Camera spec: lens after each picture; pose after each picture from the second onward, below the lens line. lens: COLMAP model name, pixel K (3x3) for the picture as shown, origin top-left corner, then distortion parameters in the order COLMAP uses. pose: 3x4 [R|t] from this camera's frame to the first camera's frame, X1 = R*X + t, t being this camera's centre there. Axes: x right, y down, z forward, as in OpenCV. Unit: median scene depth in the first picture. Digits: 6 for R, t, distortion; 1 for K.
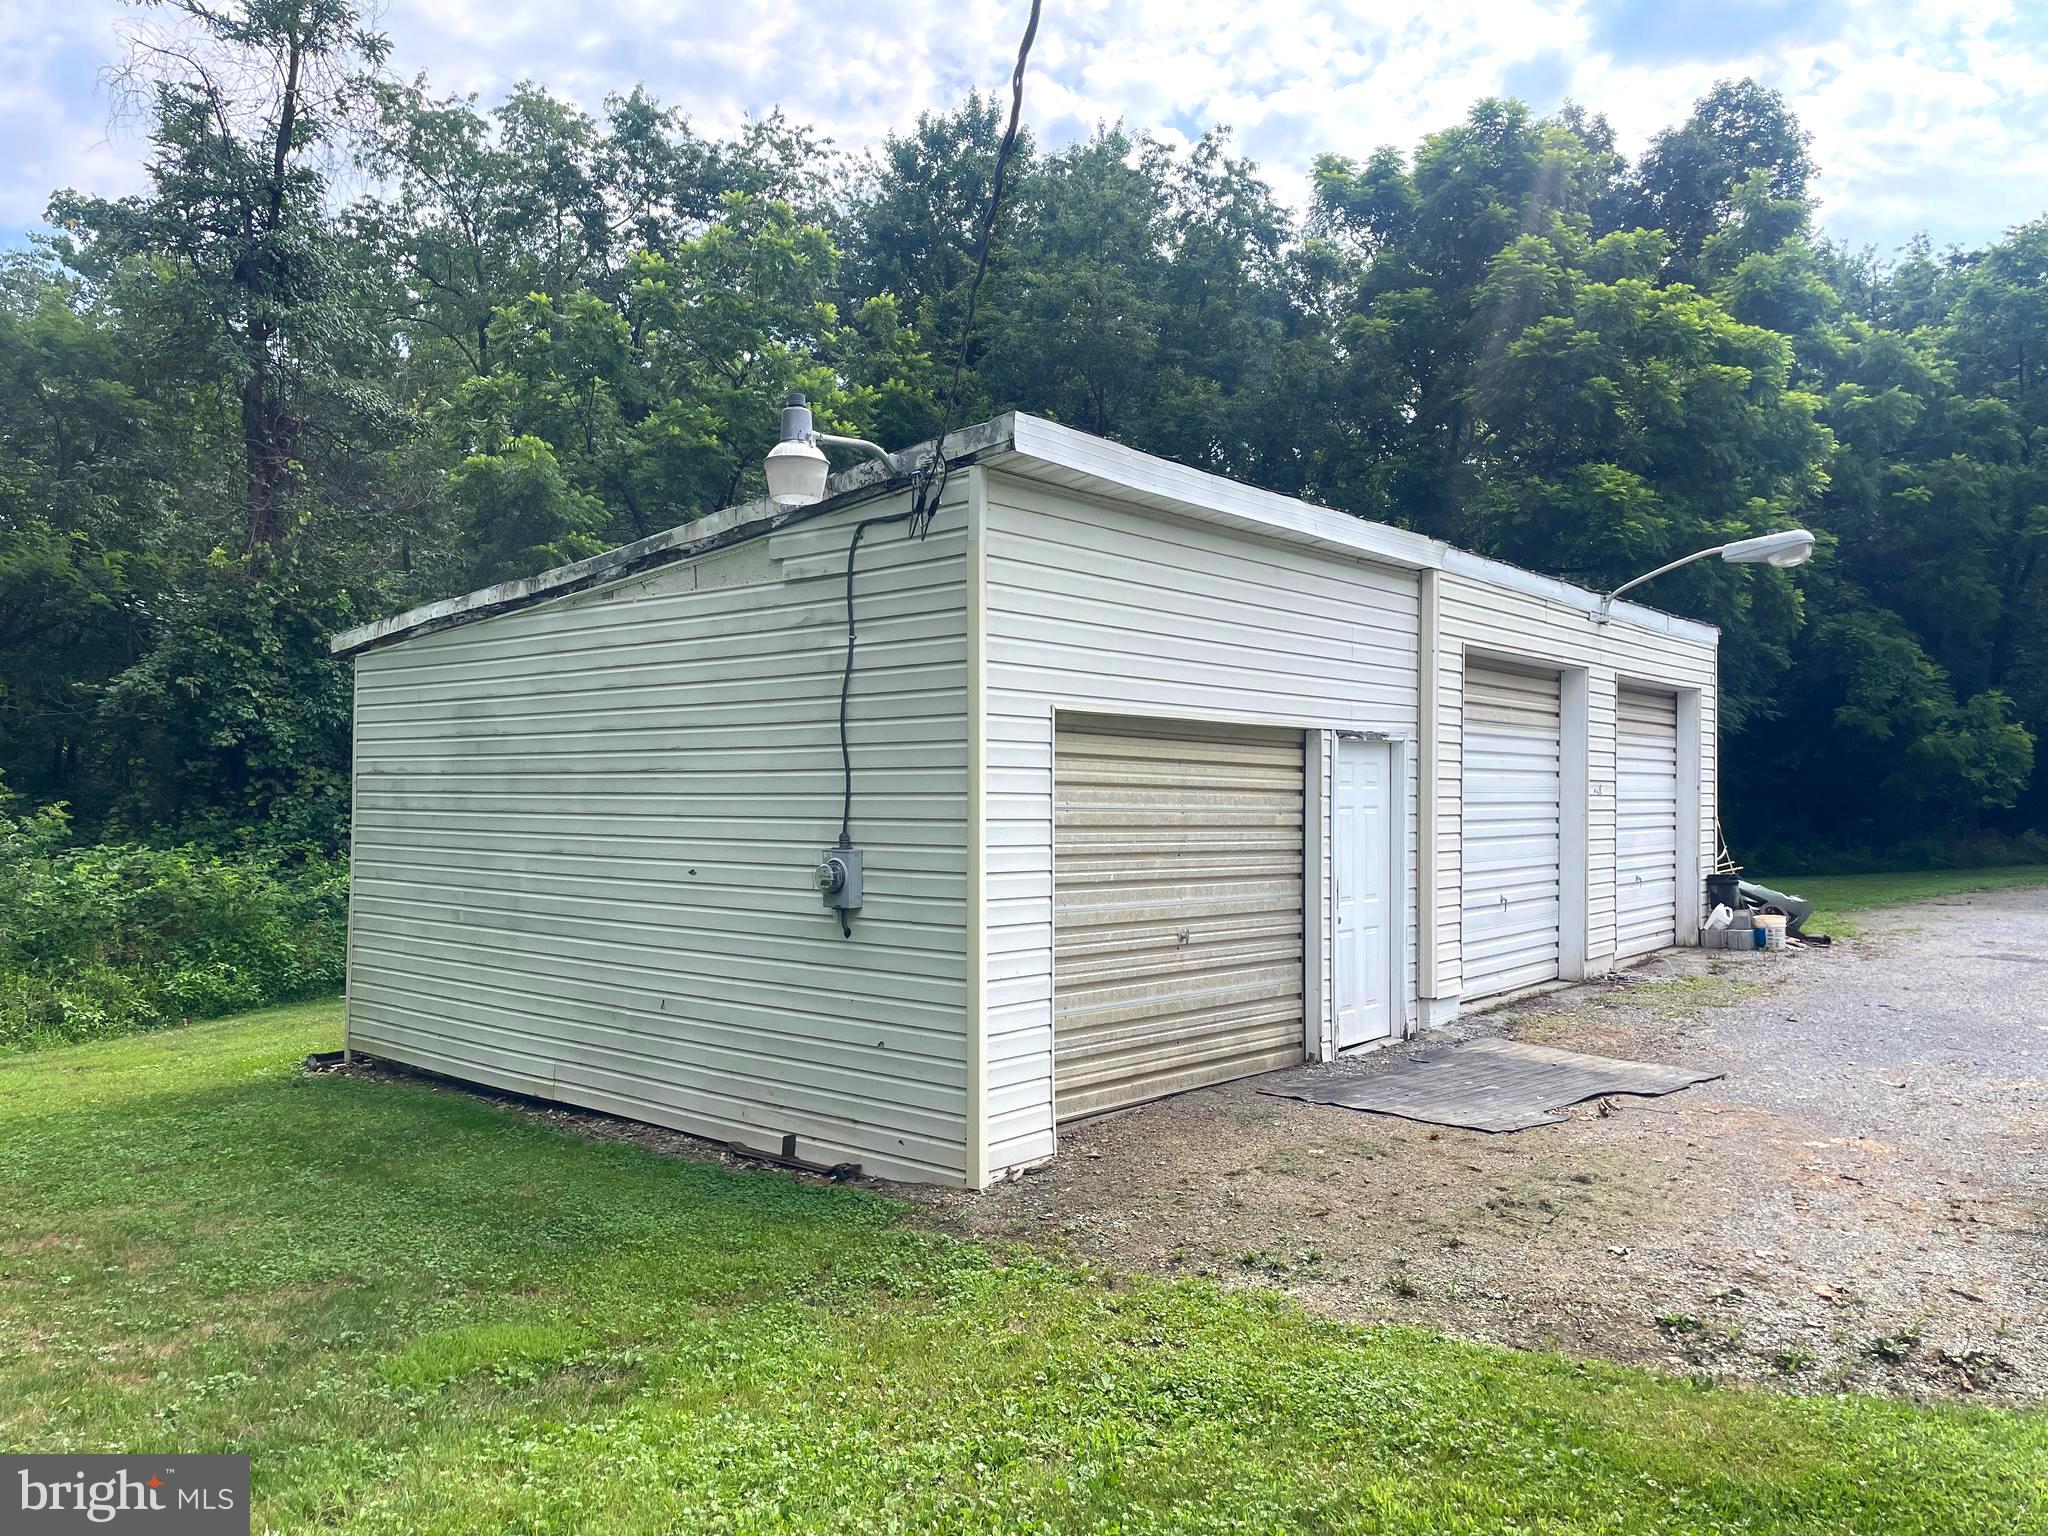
lens RADIAL K [[1567.6, 0, 1024.0], [0, 1567.6, 771.3], [0, 0, 1]] dist [0.060597, -0.076697]
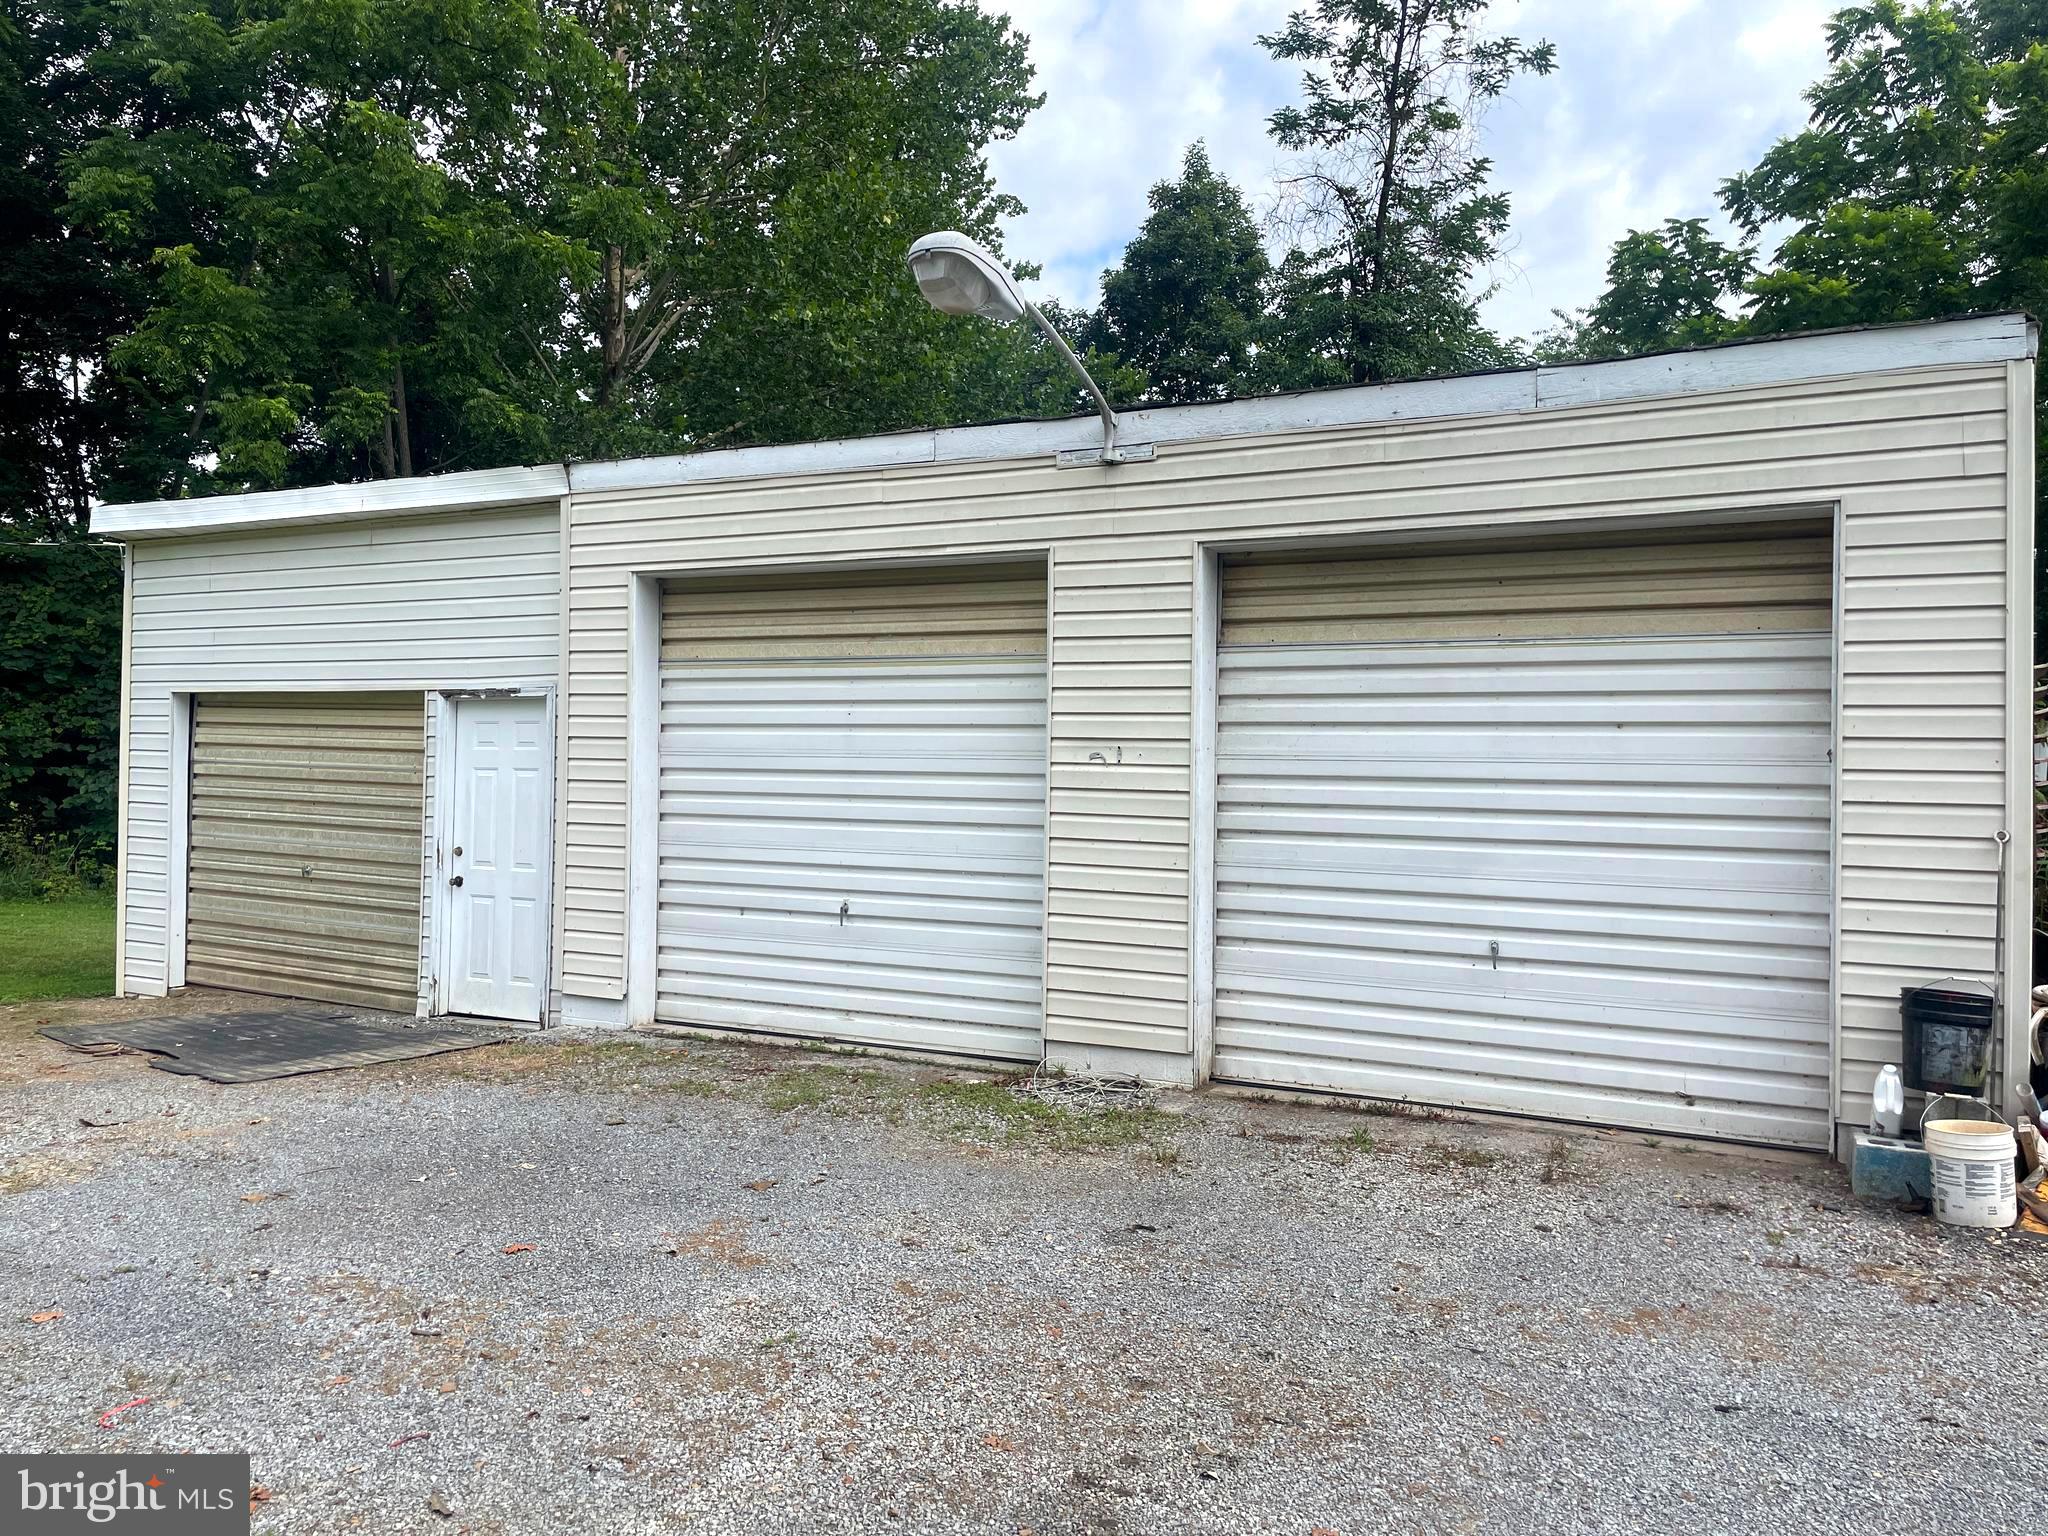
lens RADIAL K [[1567.6, 0, 1024.4], [0, 1567.6, 768.6], [0, 0, 1]] dist [0.060597, -0.076697]
pose [[0.191998, -0.003062, -0.981390, 1.281430], [-0.003148, 0.999988, -0.003735, 0.026800], [0.981390, 0.003806, 0.191986, 1.196732]]
